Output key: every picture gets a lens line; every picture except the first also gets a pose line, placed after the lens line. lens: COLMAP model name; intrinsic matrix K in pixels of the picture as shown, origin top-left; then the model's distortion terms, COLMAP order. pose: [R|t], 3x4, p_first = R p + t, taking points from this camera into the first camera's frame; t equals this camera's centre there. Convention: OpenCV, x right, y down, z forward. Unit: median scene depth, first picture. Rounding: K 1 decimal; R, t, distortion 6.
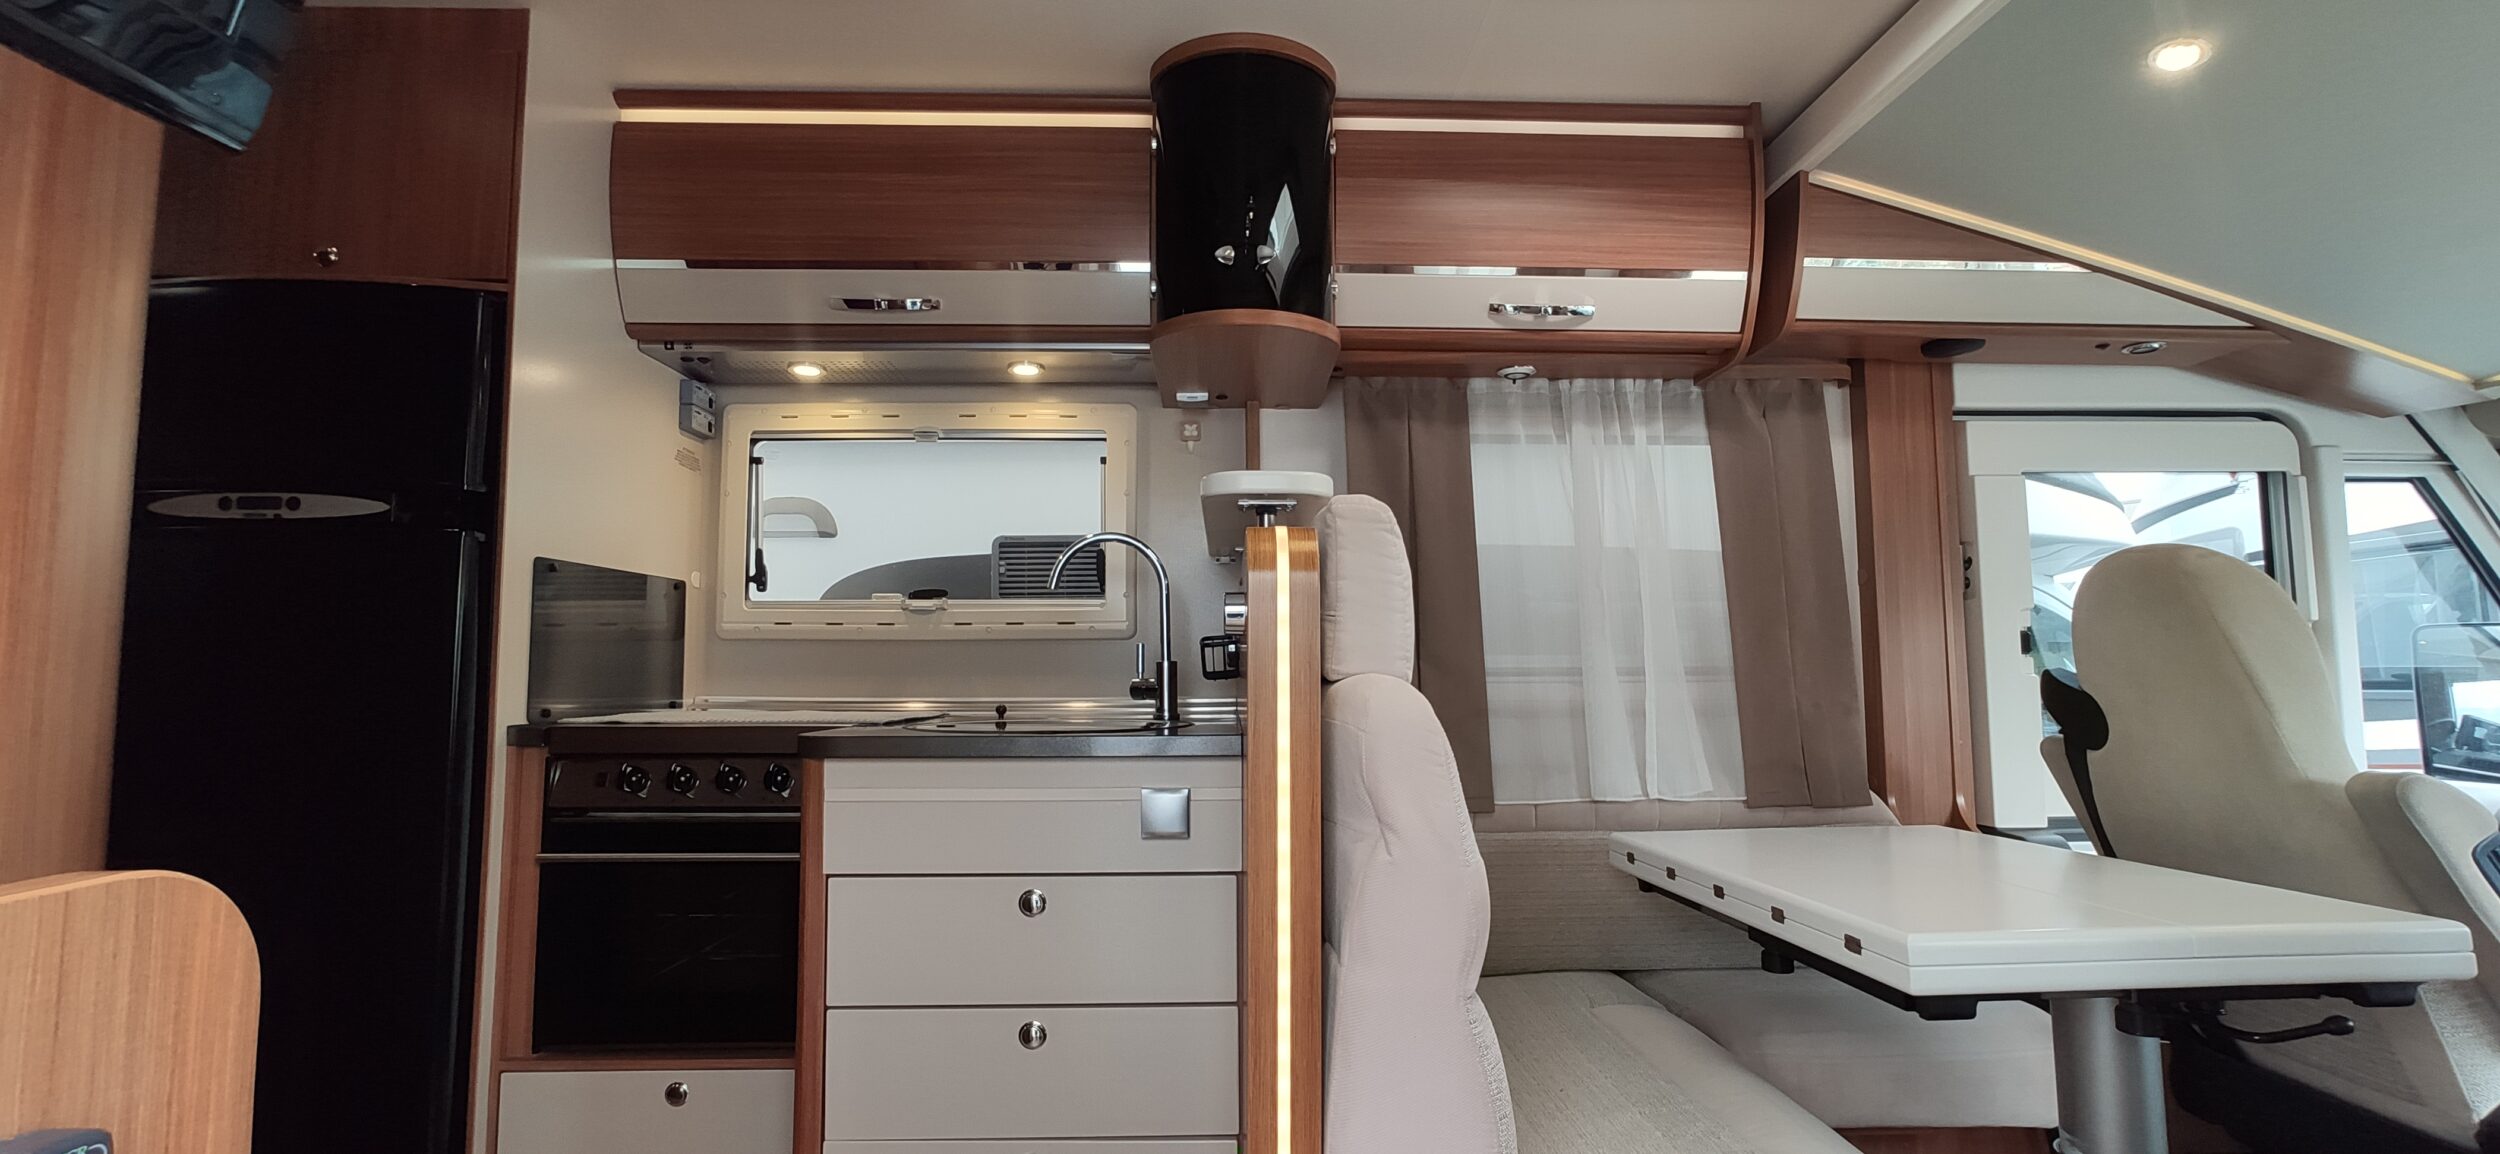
lens RADIAL K [[1087.1, 0, 1265.5], [0, 1087.1, 580.5], [0, 0, 1]] dist [-0.039849, 0.024511]
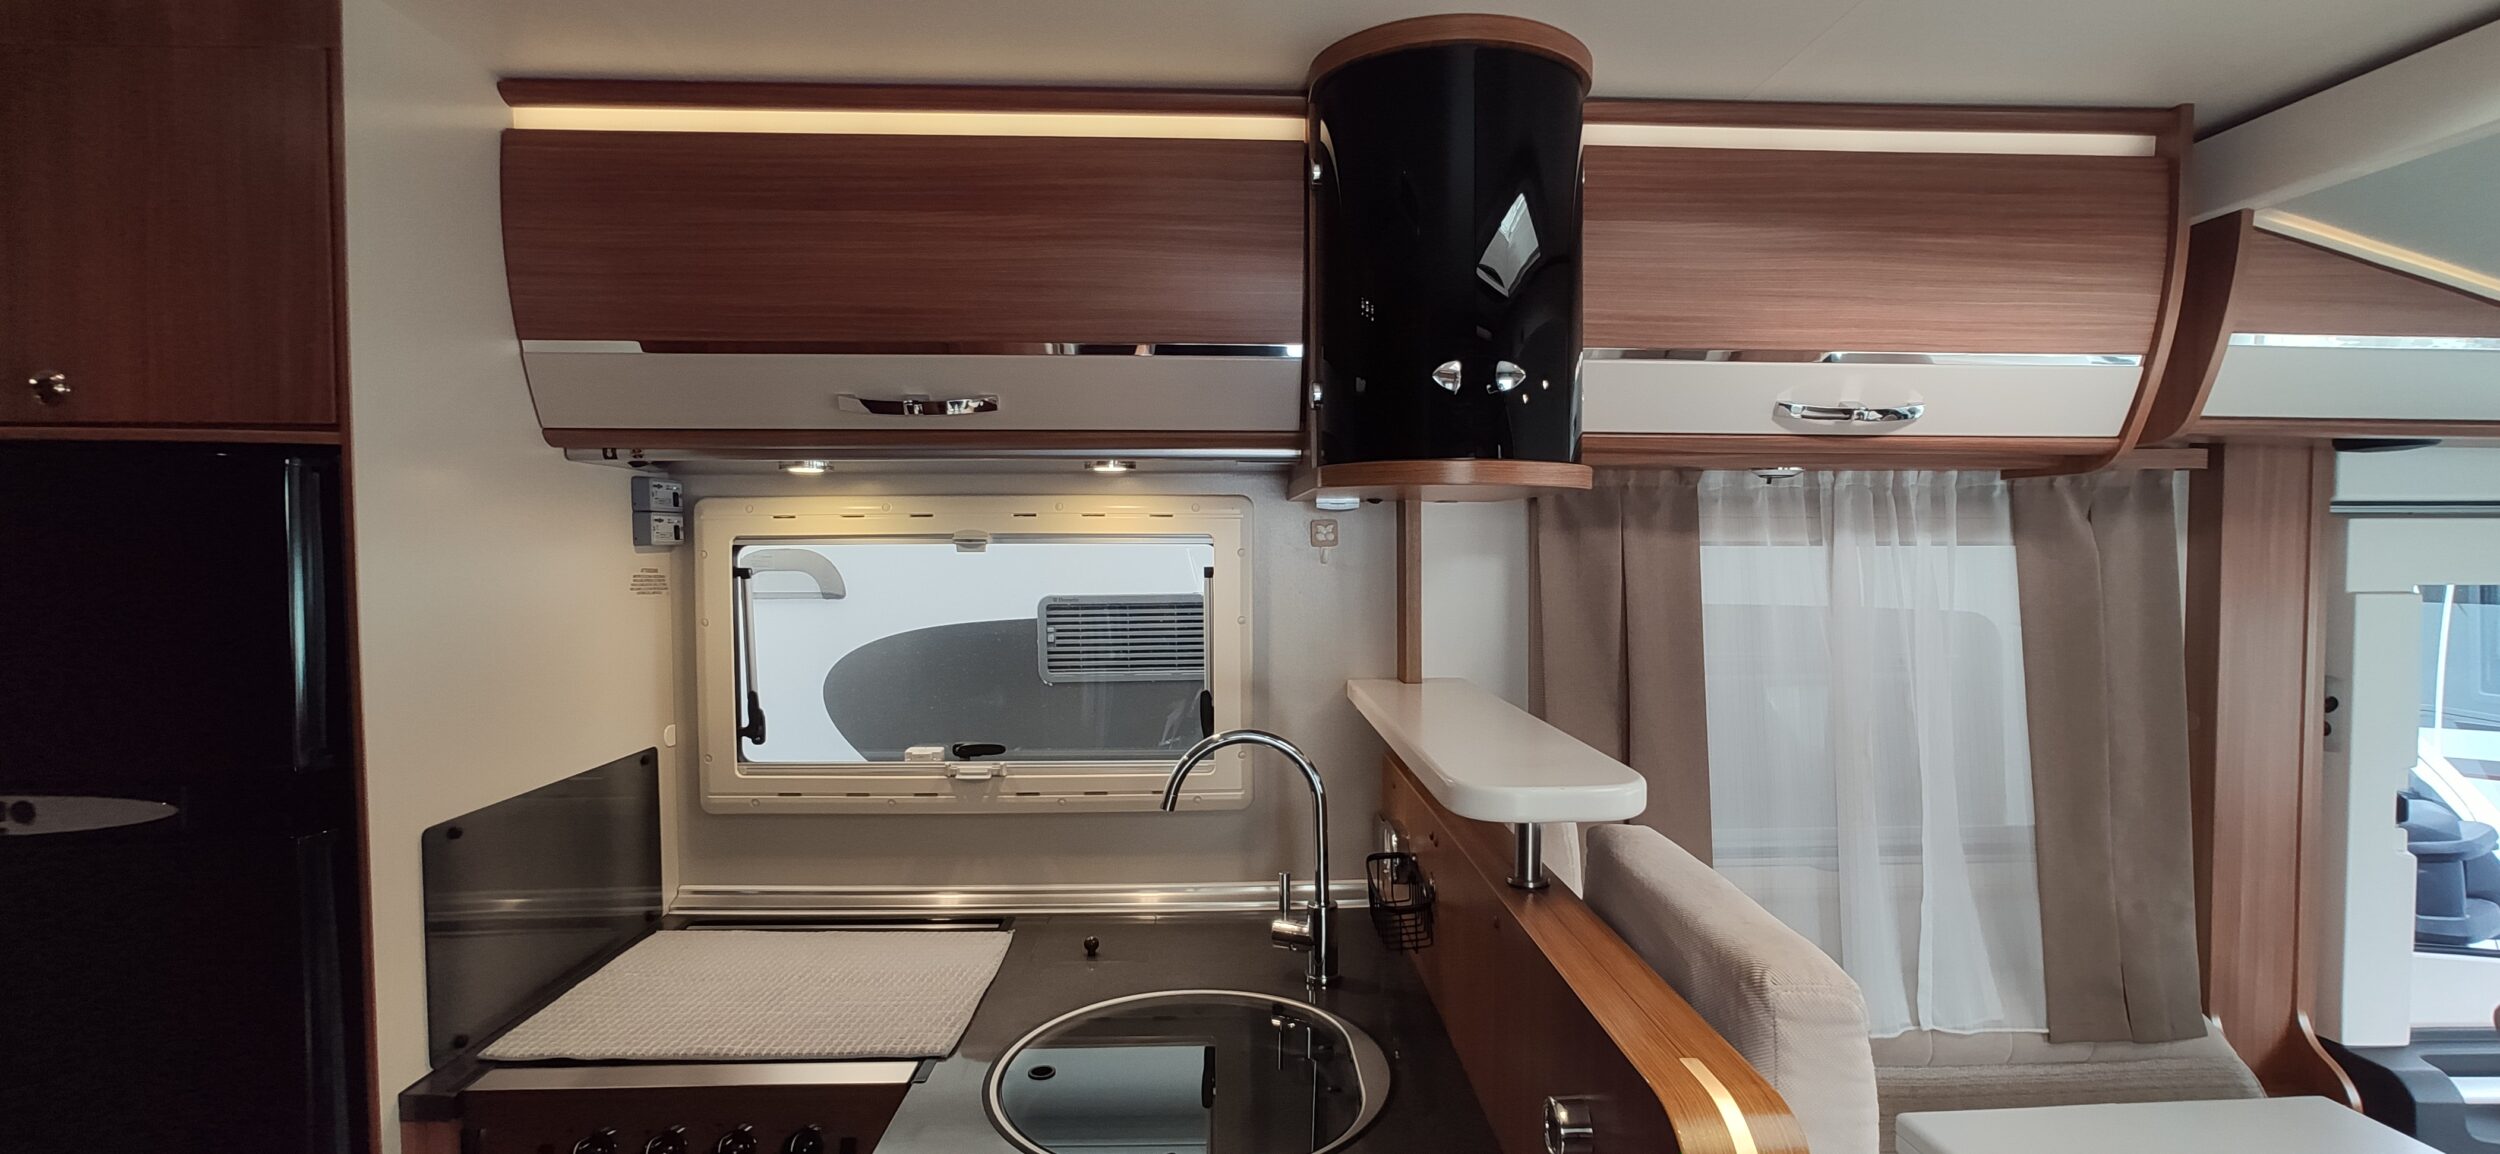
lens RADIAL K [[1087.1, 0, 1265.5], [0, 1087.1, 580.5], [0, 0, 1]] dist [-0.039849, 0.024511]
pose [[0.999977, 0.003670, 0.005632, -0.123067], [-0.004293, 0.993354, 0.115019, -0.206914], [-0.005173, -0.115041, 0.993347, 0.275516]]
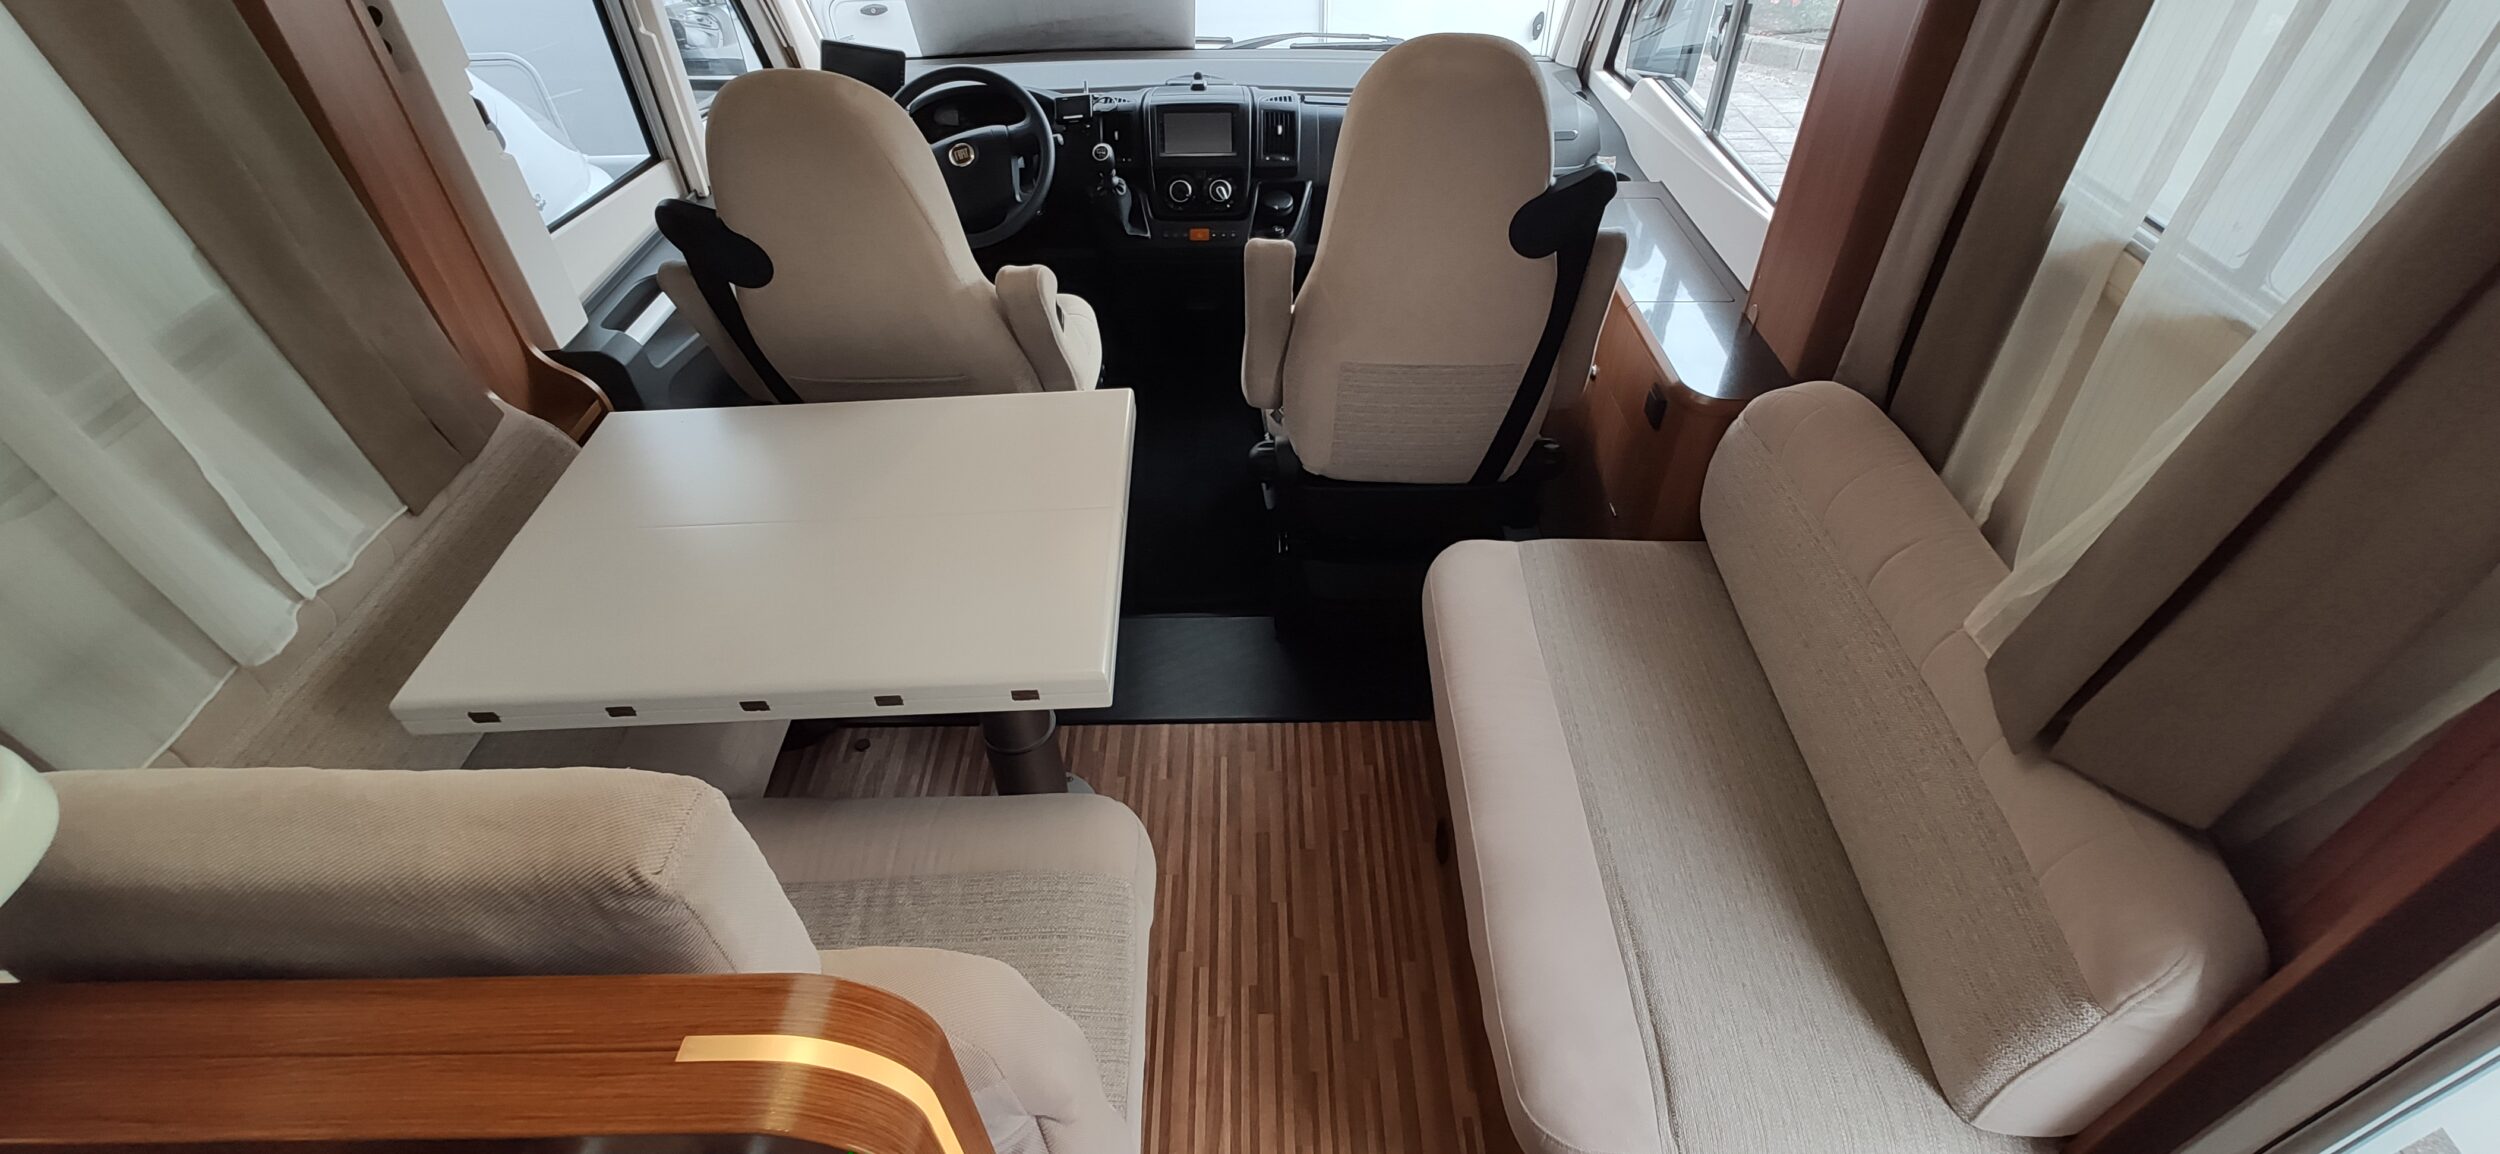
lens RADIAL K [[1087.1, 0, 1265.5], [0, 1087.1, 580.5], [0, 0, 1]] dist [-0.039849, 0.024511]
pose [[0.017630, -0.656916, 0.753758, -0.098107], [-0.082351, 0.750359, 0.655880, -0.262994], [-0.996447, -0.073636, -0.040869, 0.472618]]
